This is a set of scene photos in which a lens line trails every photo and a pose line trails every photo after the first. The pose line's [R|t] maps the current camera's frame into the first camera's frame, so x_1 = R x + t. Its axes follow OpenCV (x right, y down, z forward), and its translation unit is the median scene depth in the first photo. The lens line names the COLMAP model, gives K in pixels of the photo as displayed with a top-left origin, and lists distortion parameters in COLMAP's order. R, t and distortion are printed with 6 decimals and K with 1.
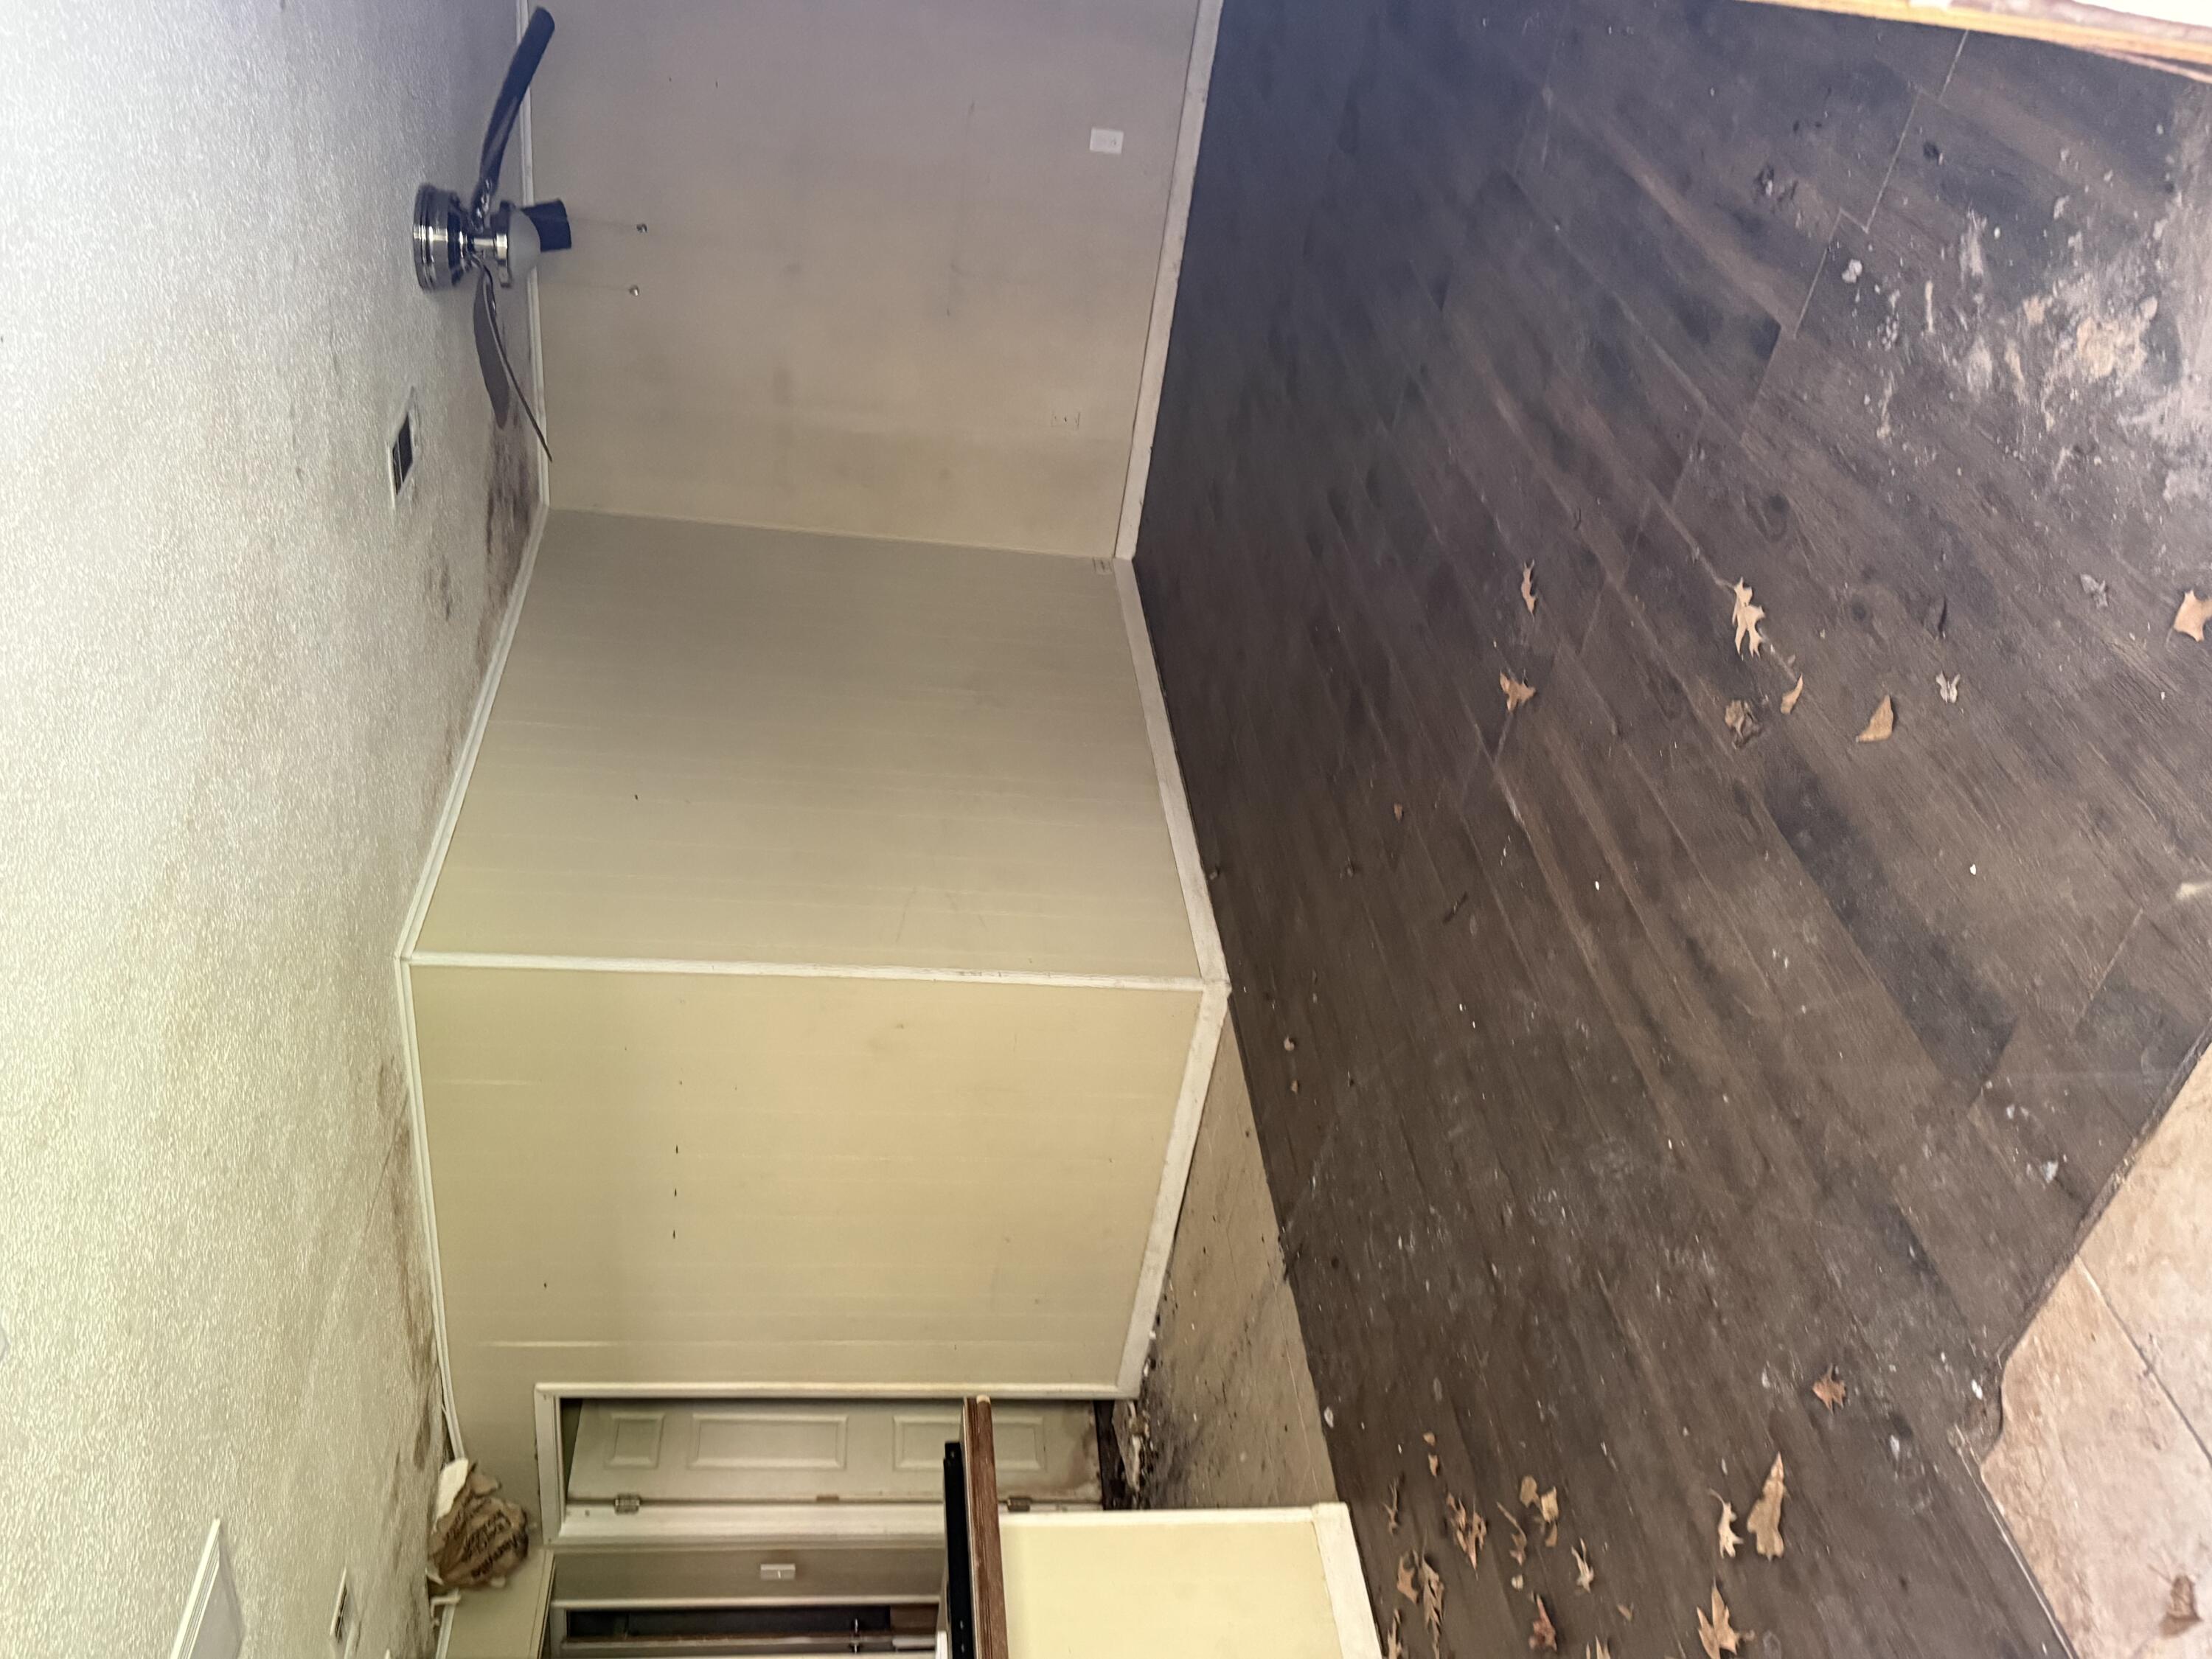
lens RADIAL K [[1882.1, 0, 1119.7], [0, 1882.1, 799.4], [0, 0, 1]] dist [0.056683, -0.081034]
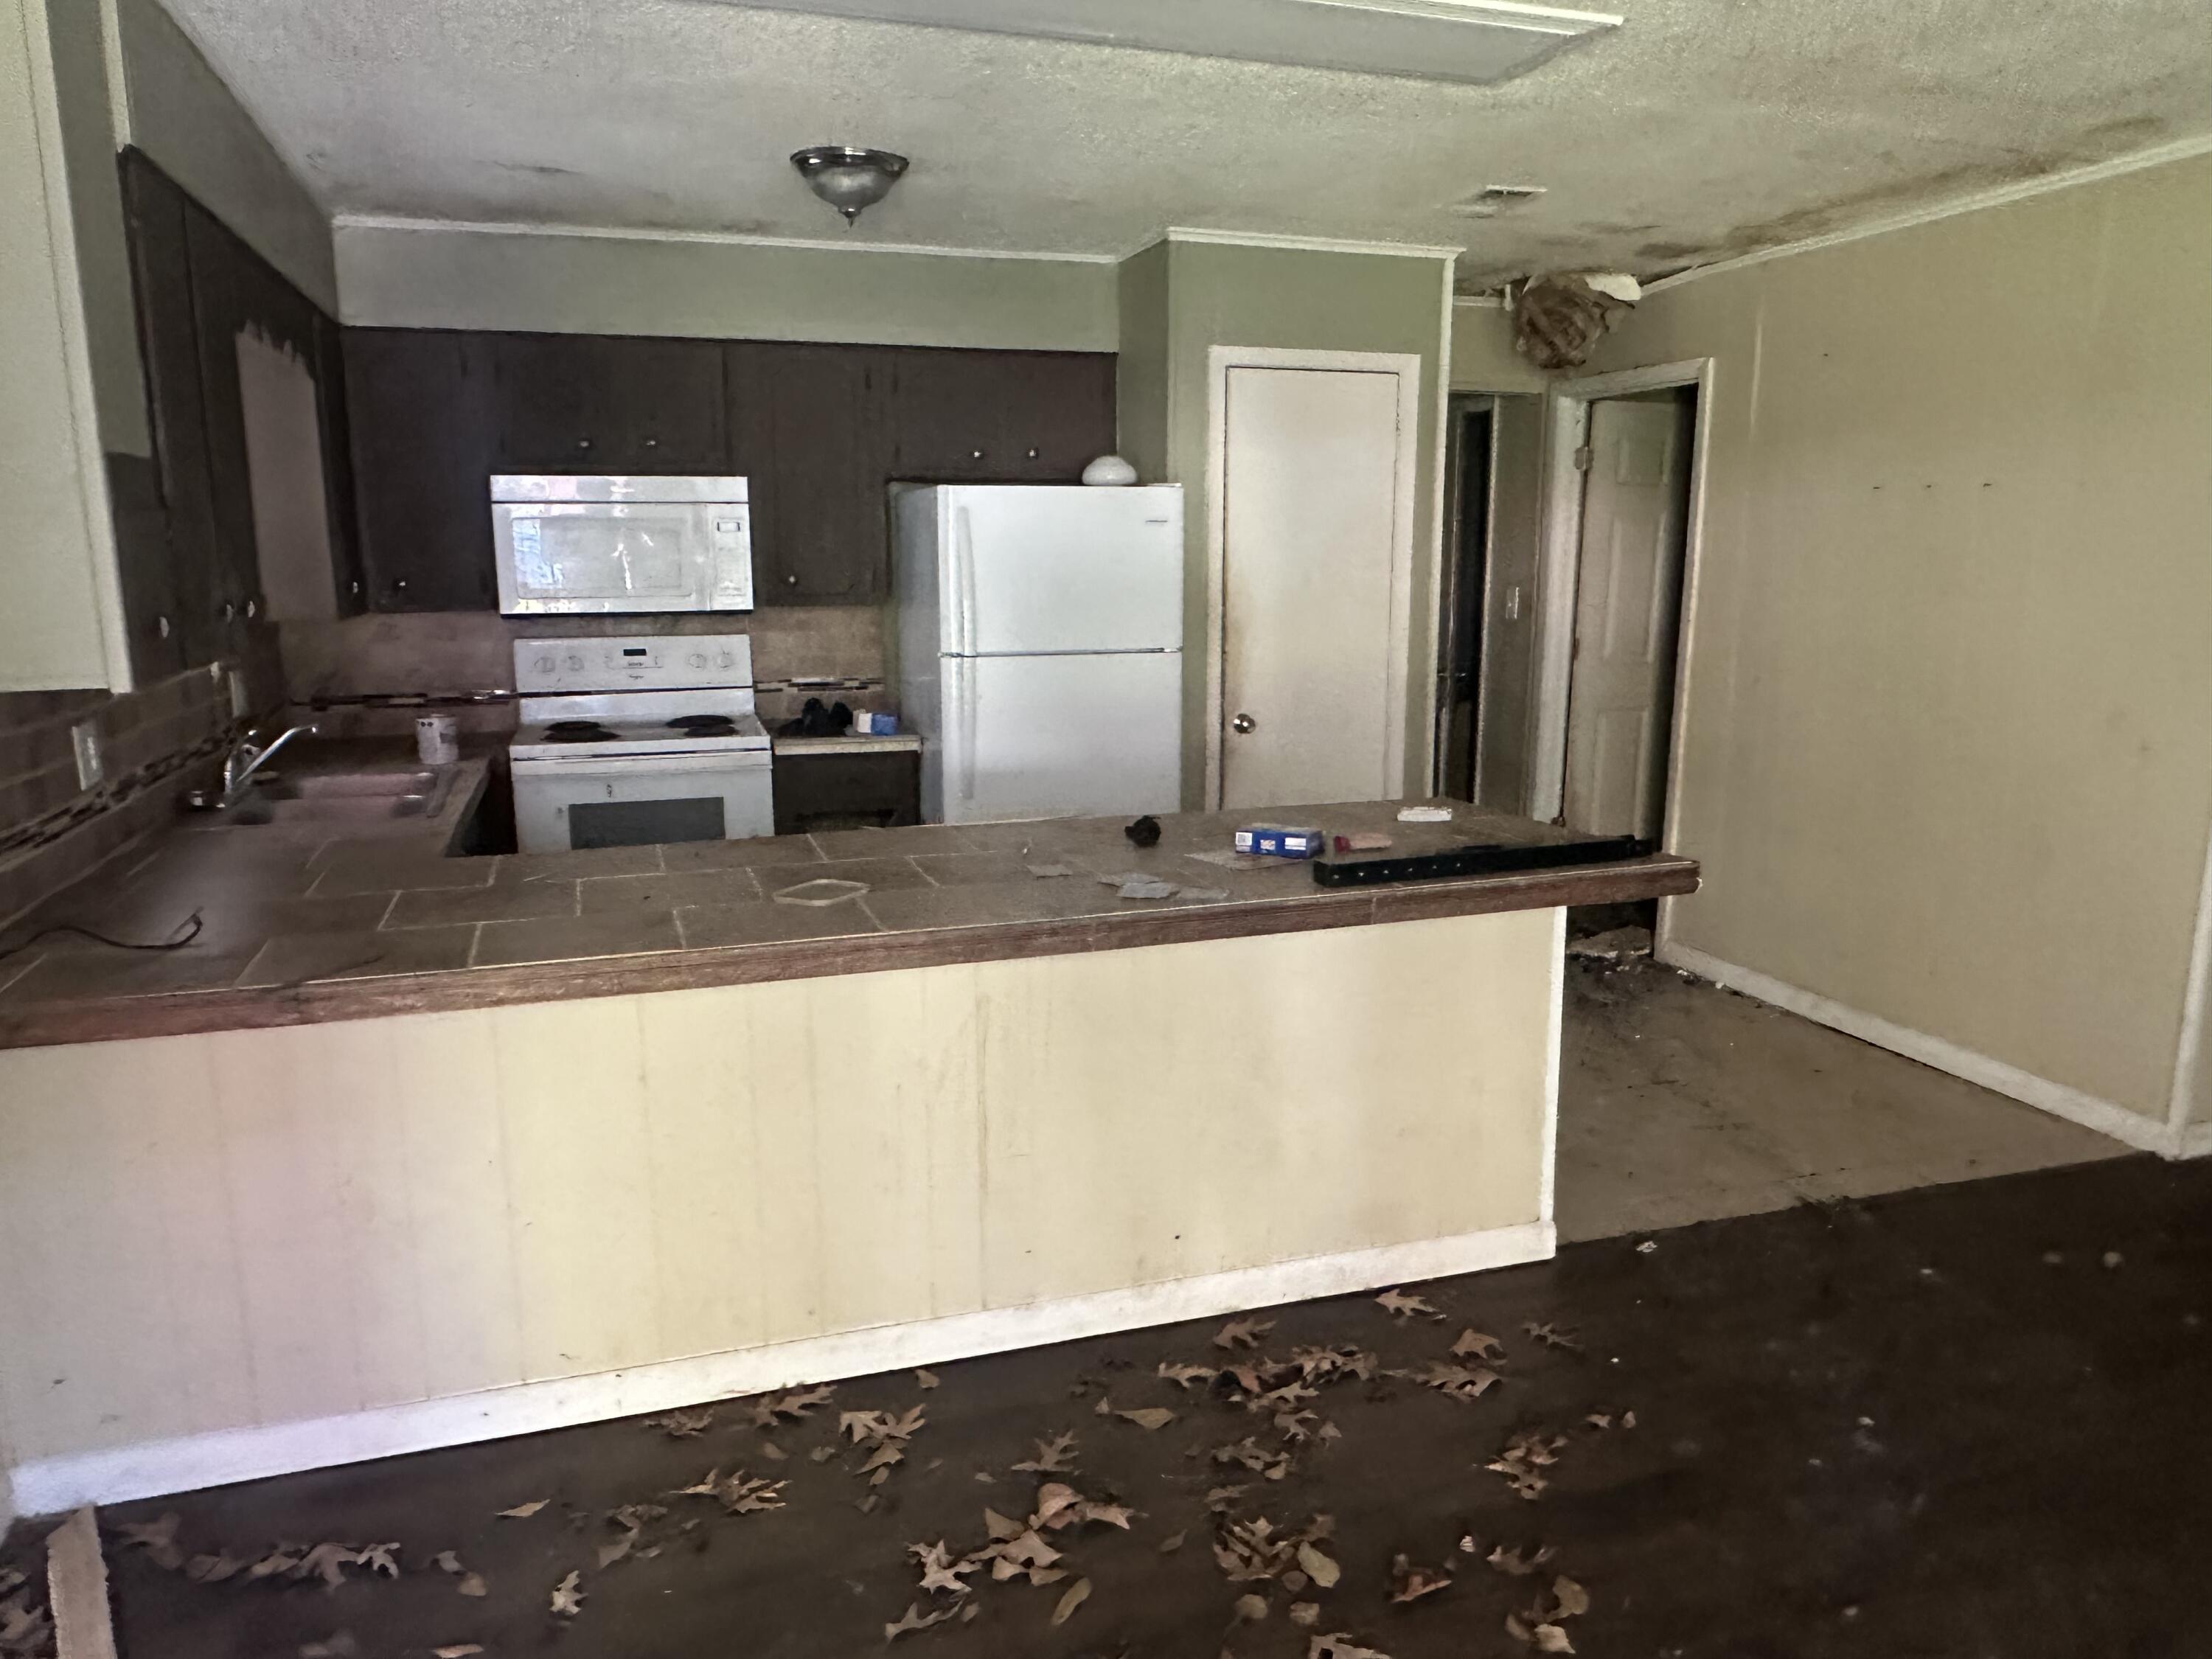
lens RADIAL K [[1569.0, 0, 1106.4], [0, 1569.0, 826.2], [0, 0, 1]] dist [0.032176, -0.037091]
pose [[-0.057232, 0.998301, 0.010975, -0.105160], [-0.810246, -0.052868, 0.583700, 0.136564], [0.583289, 0.024514, 0.811895, 0.297998]]
